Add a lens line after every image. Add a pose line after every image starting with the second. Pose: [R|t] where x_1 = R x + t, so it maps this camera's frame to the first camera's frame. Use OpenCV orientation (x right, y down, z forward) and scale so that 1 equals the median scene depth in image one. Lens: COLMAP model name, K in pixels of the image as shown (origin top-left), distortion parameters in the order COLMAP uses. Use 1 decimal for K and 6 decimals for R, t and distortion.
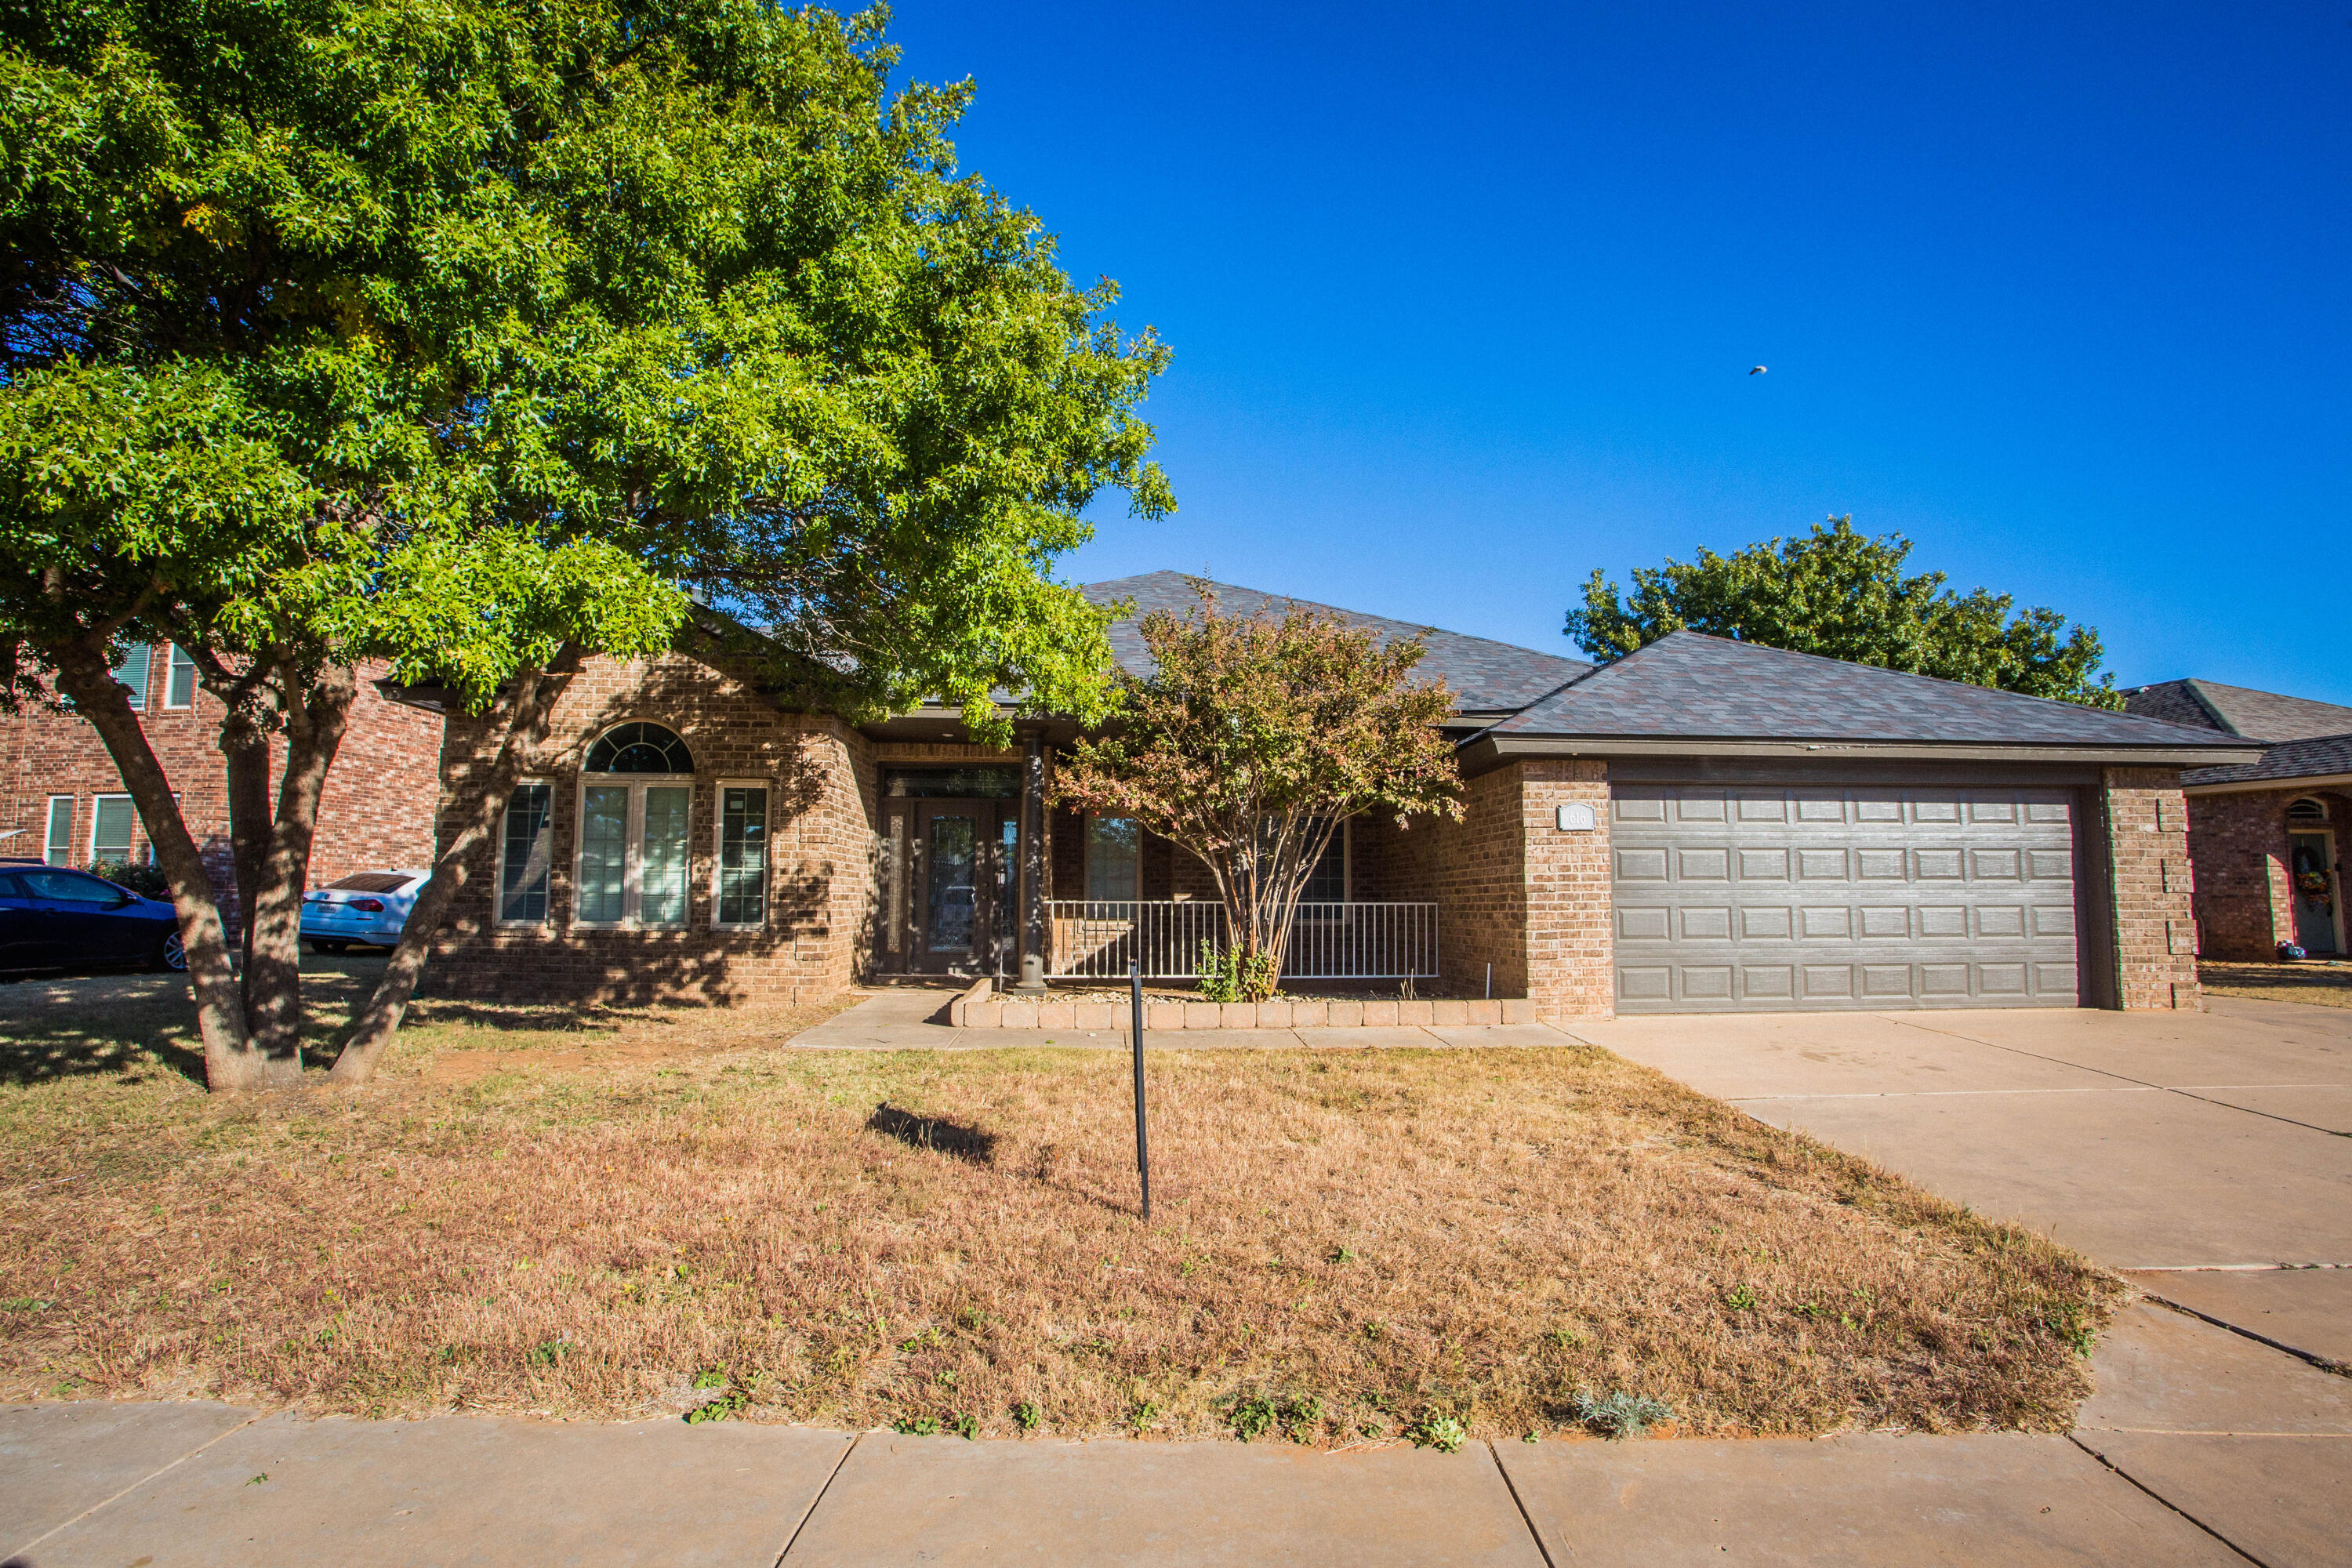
lens RADIAL K [[1138.7, 0, 1180.0], [0, 1138.7, 771.8], [0, 0, 1]] dist [-0.079139, 0.031857]
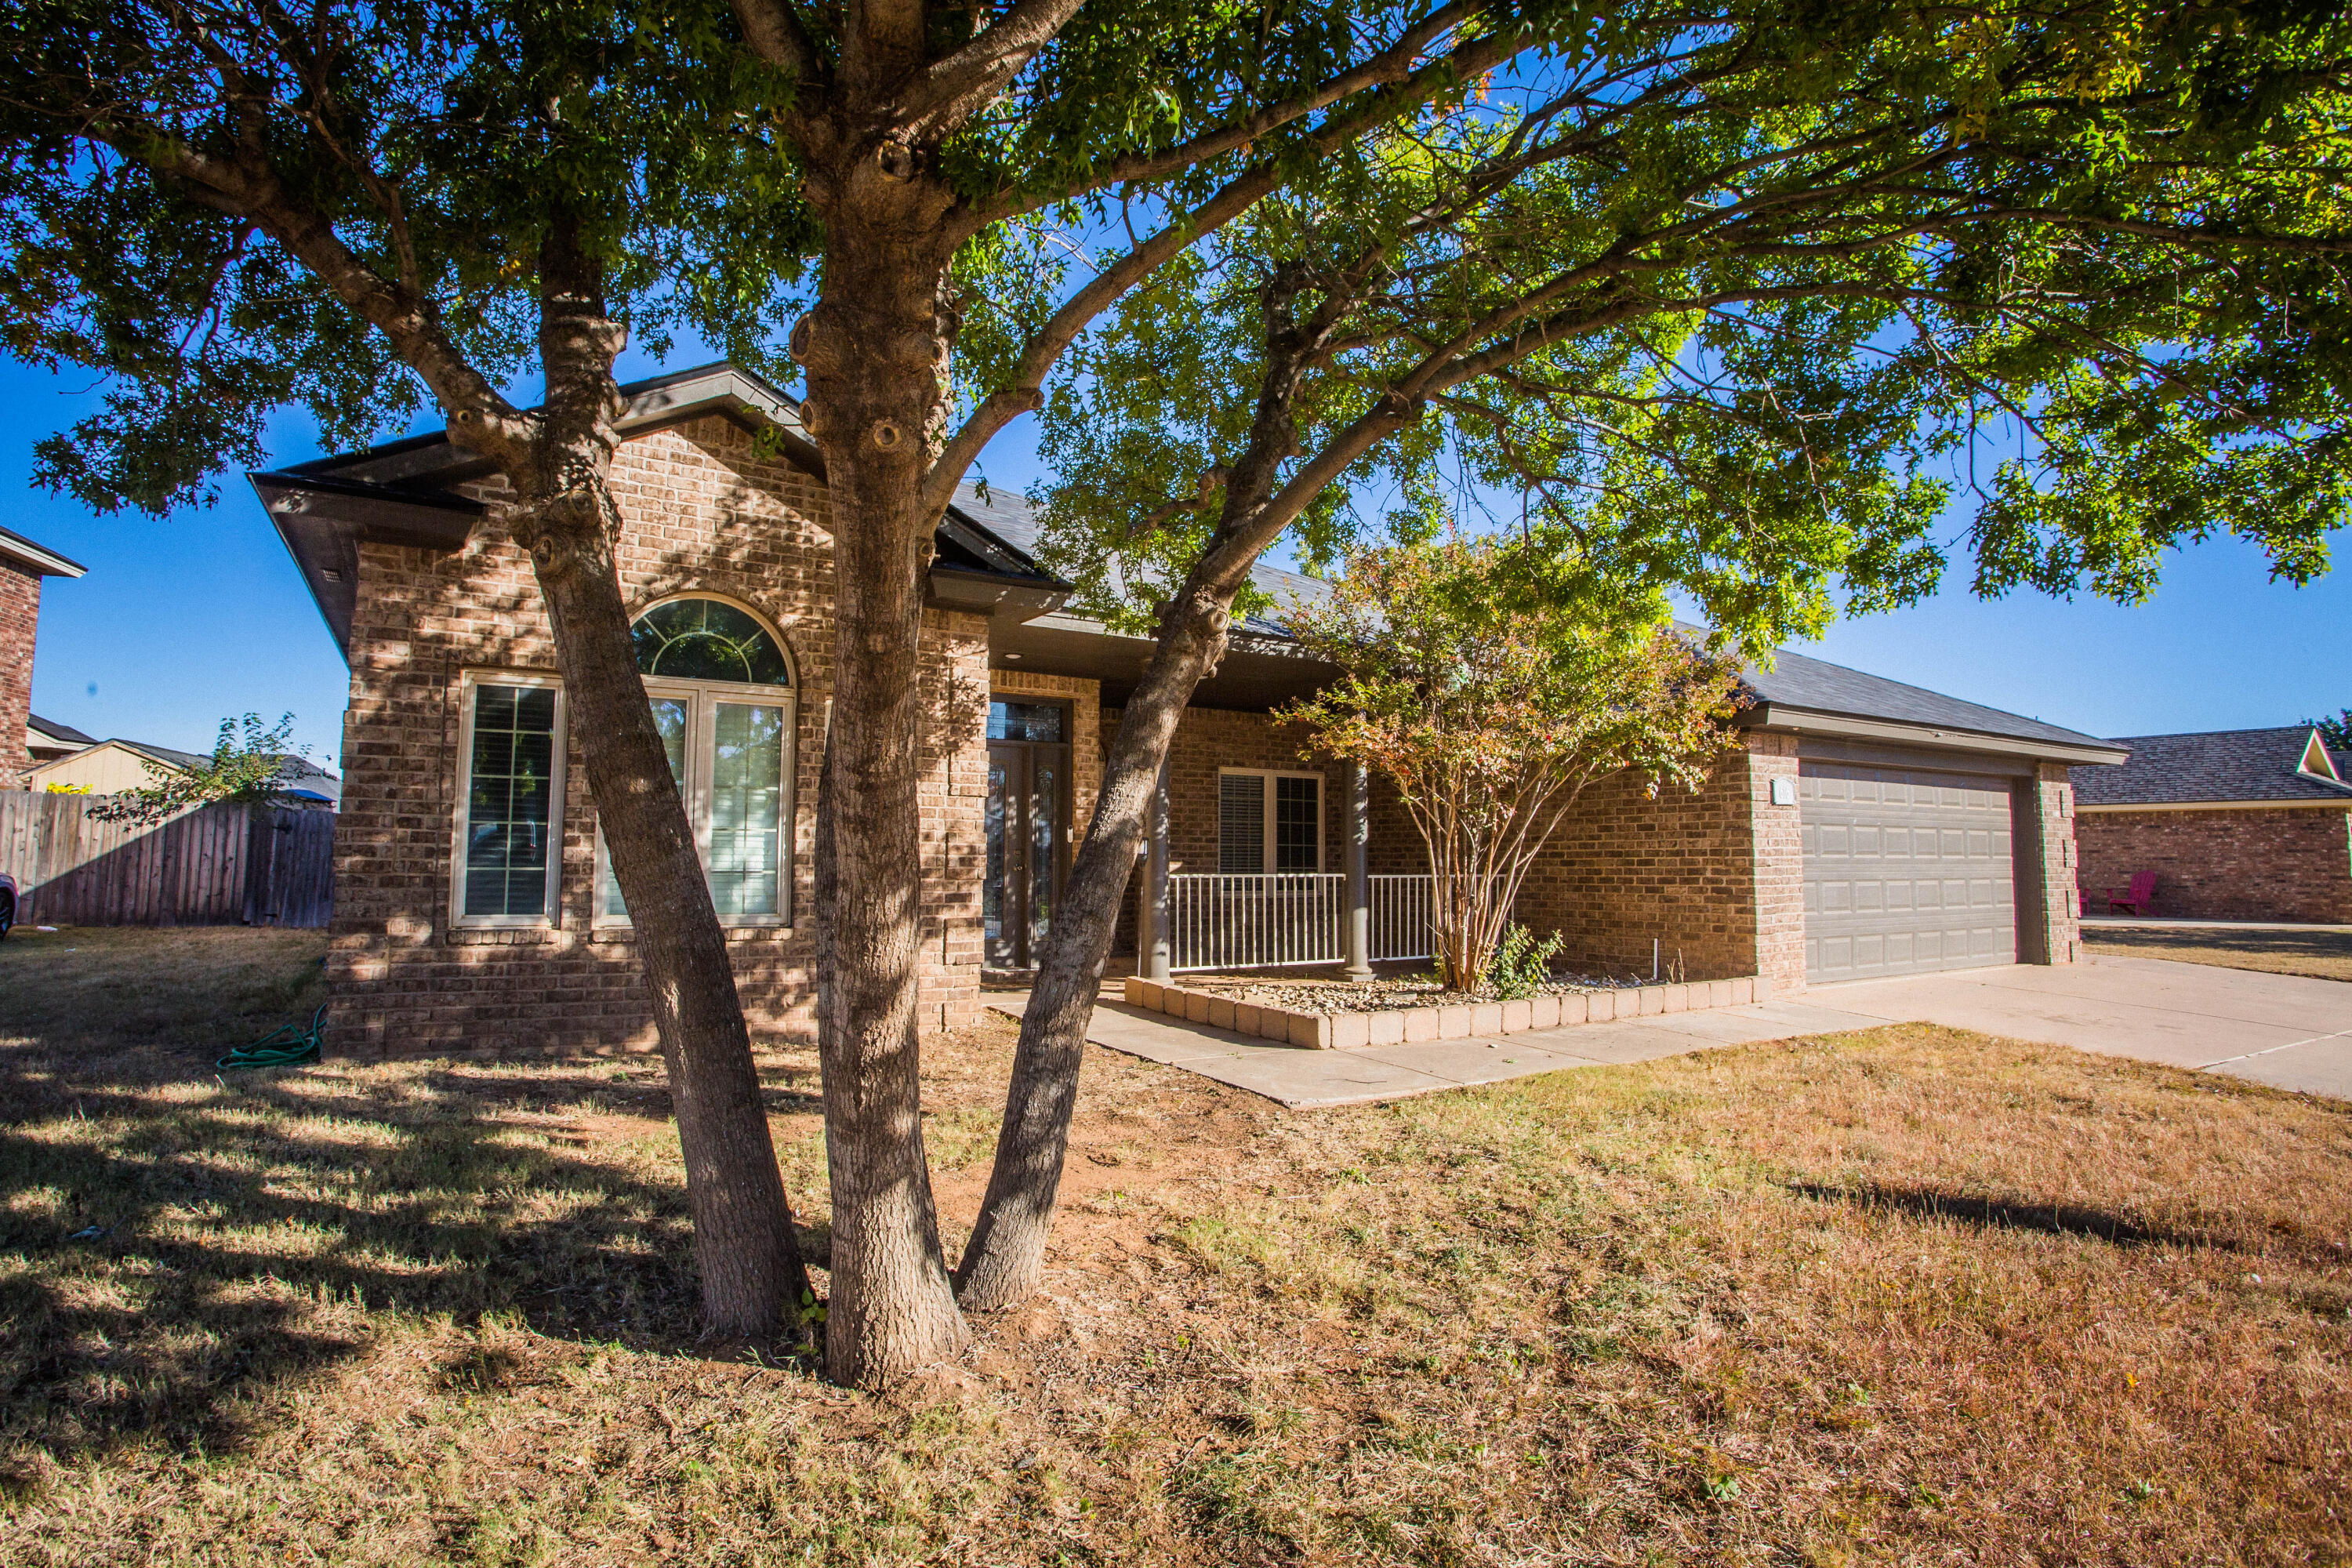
lens RADIAL K [[1138.7, 0, 1180.0], [0, 1138.7, 771.8], [0, 0, 1]] dist [-0.079139, 0.031857]
pose [[0.903875, 0.035802, 0.426295, -0.517580], [-0.050293, 0.998475, 0.022780, 0.025356], [-0.424829, -0.042030, 0.904297, 0.314097]]
